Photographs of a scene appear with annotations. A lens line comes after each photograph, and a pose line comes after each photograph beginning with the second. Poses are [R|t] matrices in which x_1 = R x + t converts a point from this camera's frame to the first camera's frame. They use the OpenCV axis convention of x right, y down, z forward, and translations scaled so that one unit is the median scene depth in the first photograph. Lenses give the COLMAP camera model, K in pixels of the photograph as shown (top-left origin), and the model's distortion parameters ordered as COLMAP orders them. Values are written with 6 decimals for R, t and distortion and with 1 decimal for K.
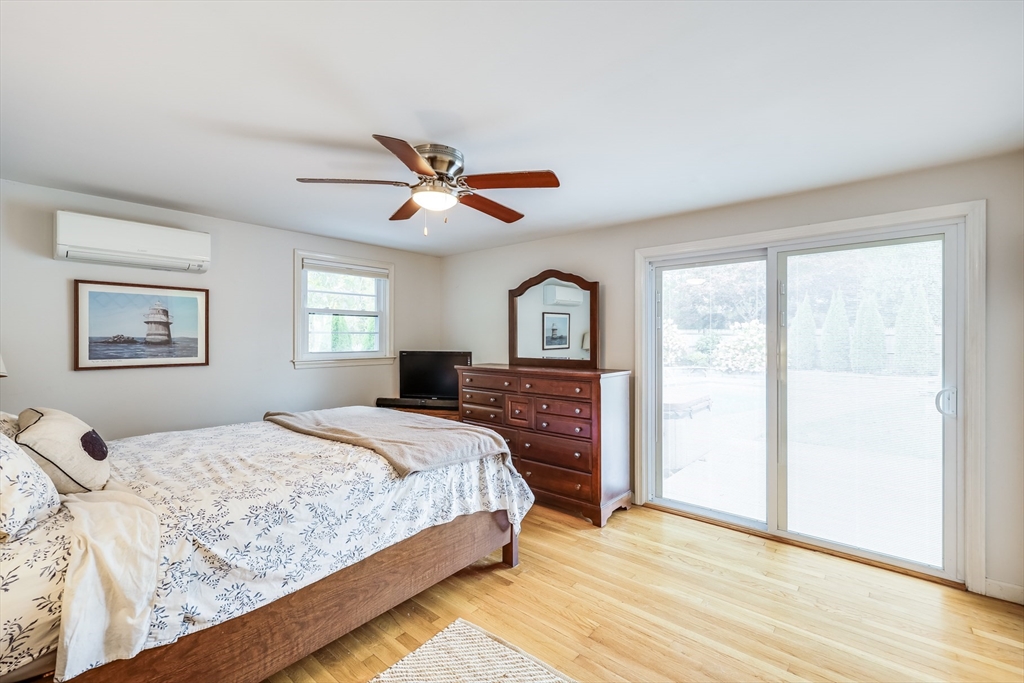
lens RADIAL K [[447.2, 0, 497.9], [0, 447.2, 338.8], [0, 0, 1]] dist [-0.000915, -0.000154]
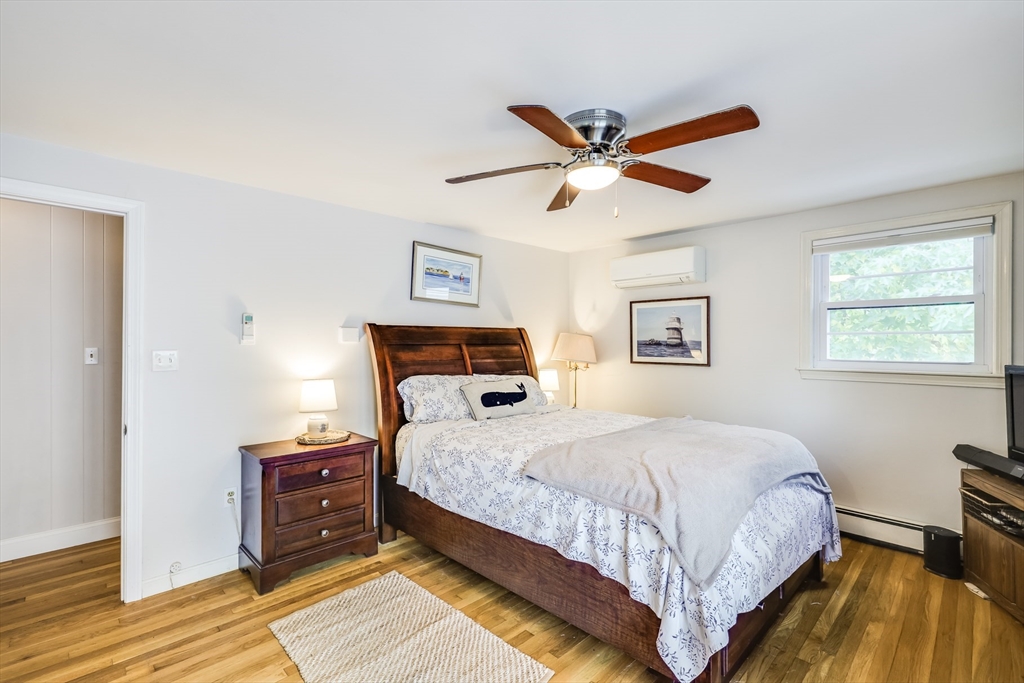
lens RADIAL K [[447.2, 0, 497.9], [0, 447.2, 338.8], [0, 0, 1]] dist [-0.000915, -0.000154]
pose [[-0.084650, -0.004994, -0.996398, 0.534516], [0.000112, 0.999987, -0.005021, -0.002181], [0.996411, -0.000536, -0.084649, 0.669299]]
